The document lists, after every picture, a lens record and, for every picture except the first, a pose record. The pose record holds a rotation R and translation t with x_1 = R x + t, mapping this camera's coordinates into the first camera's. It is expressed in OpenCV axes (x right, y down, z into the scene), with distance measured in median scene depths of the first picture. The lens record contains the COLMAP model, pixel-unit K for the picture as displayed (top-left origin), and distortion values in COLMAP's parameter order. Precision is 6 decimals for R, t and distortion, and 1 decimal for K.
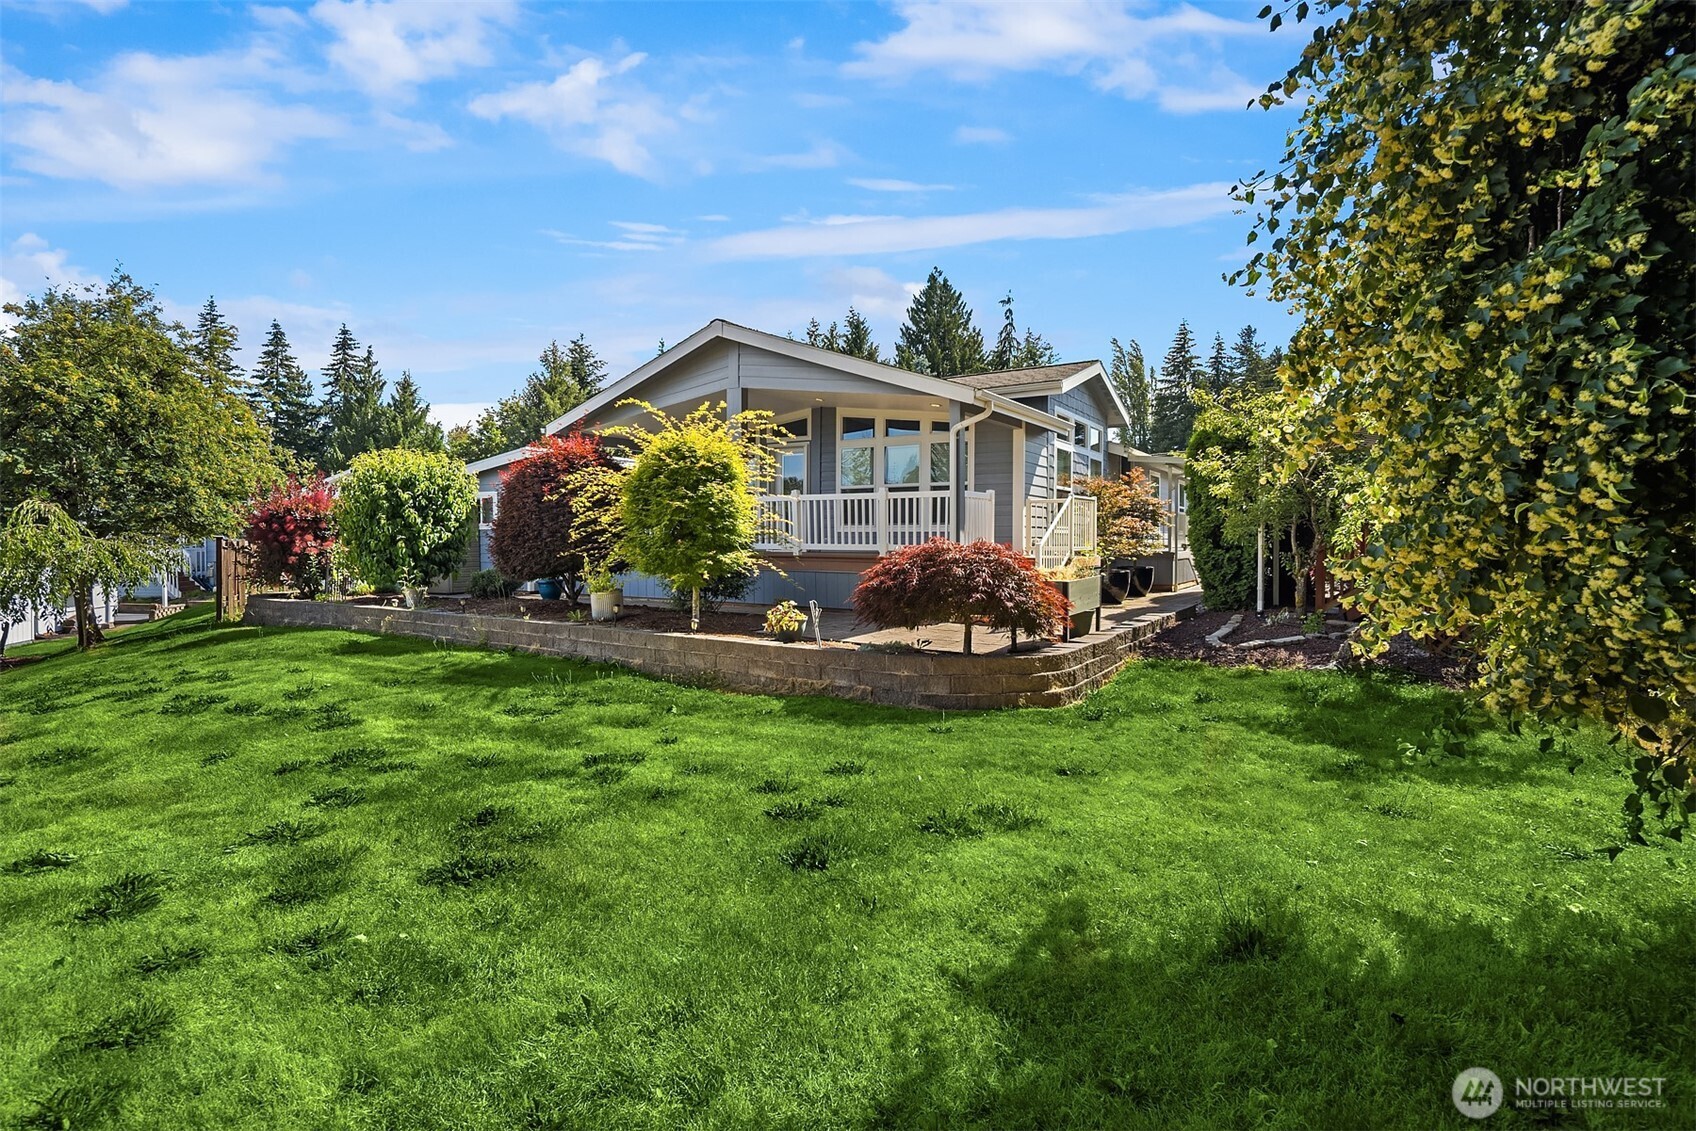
lens RADIAL K [[822.2, 0, 849.2], [0, 822.2, 562.1], [0, 0, 1]] dist [0.006426, -0.000654]
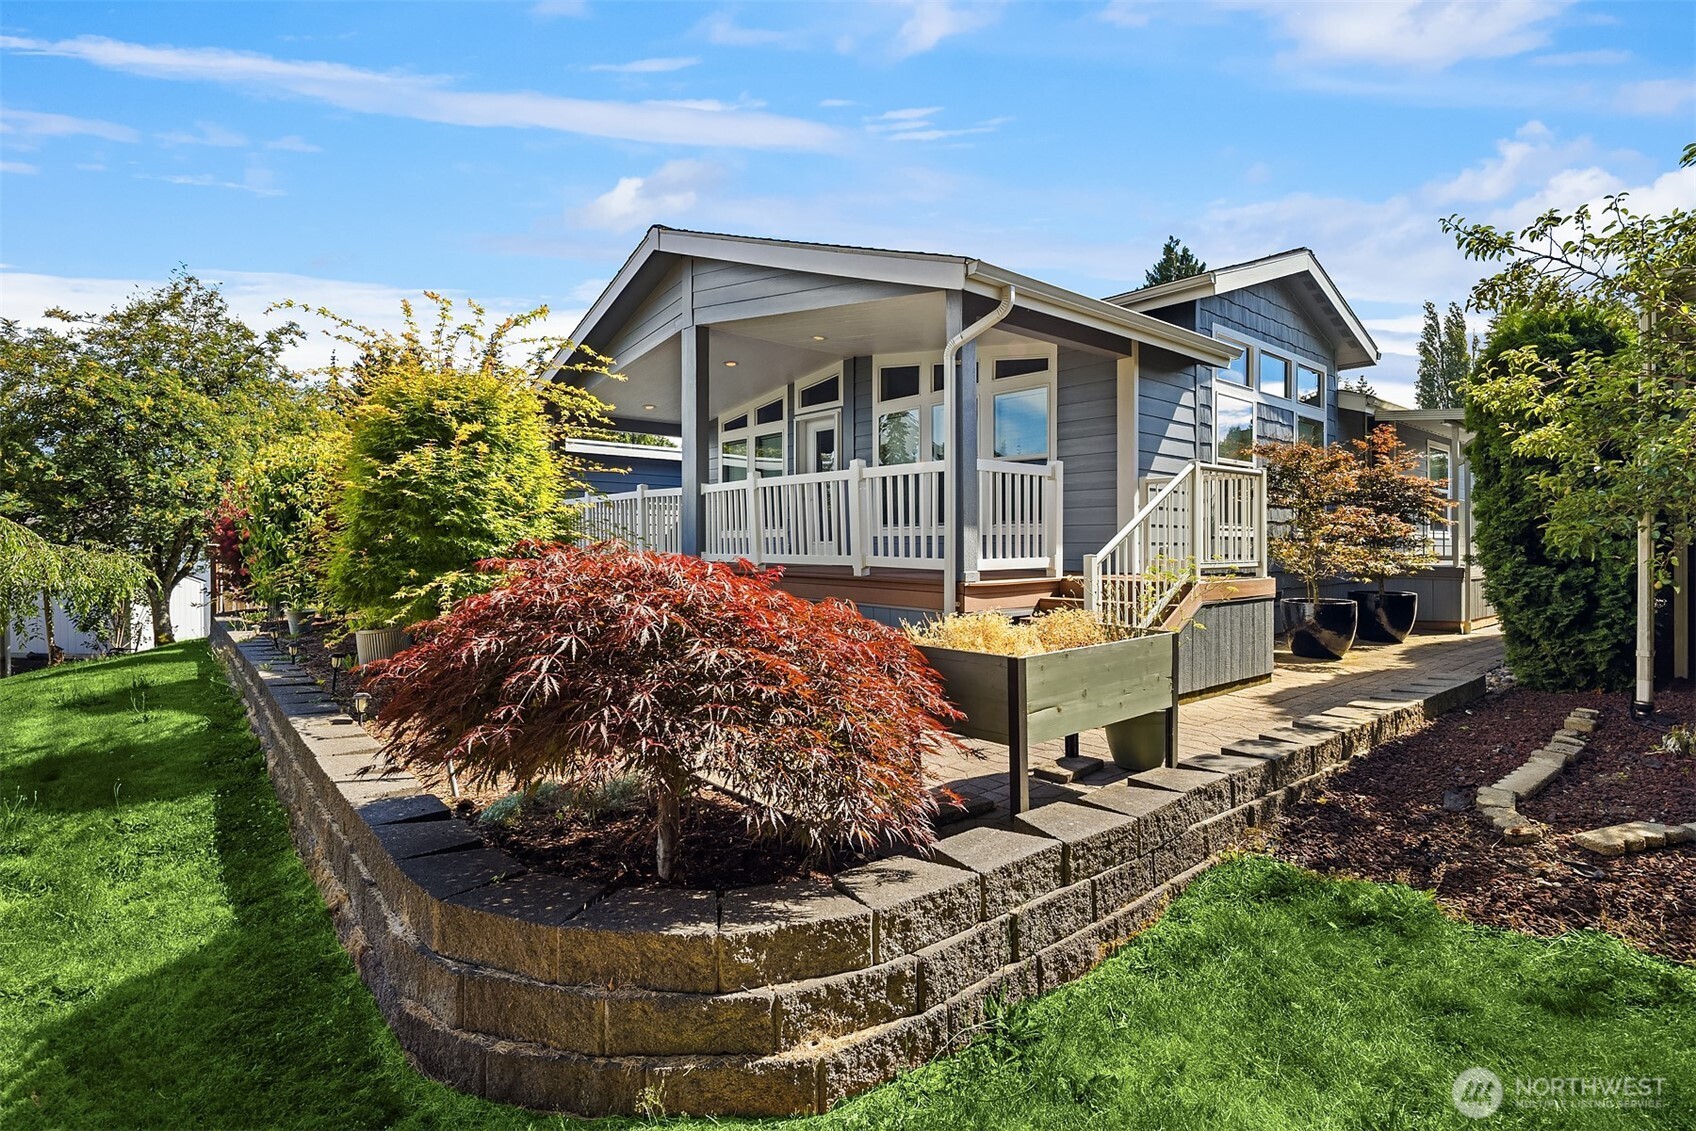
lens RADIAL K [[822.2, 0, 846.2], [0, 822.2, 557.4], [0, 0, 1]] dist [0.006426, -0.000654]
pose [[0.955308, 0.001803, -0.295605, 0.189080], [-0.006397, 0.999873, -0.014574, -0.010439], [0.295542, 0.015814, 0.955199, 0.384238]]
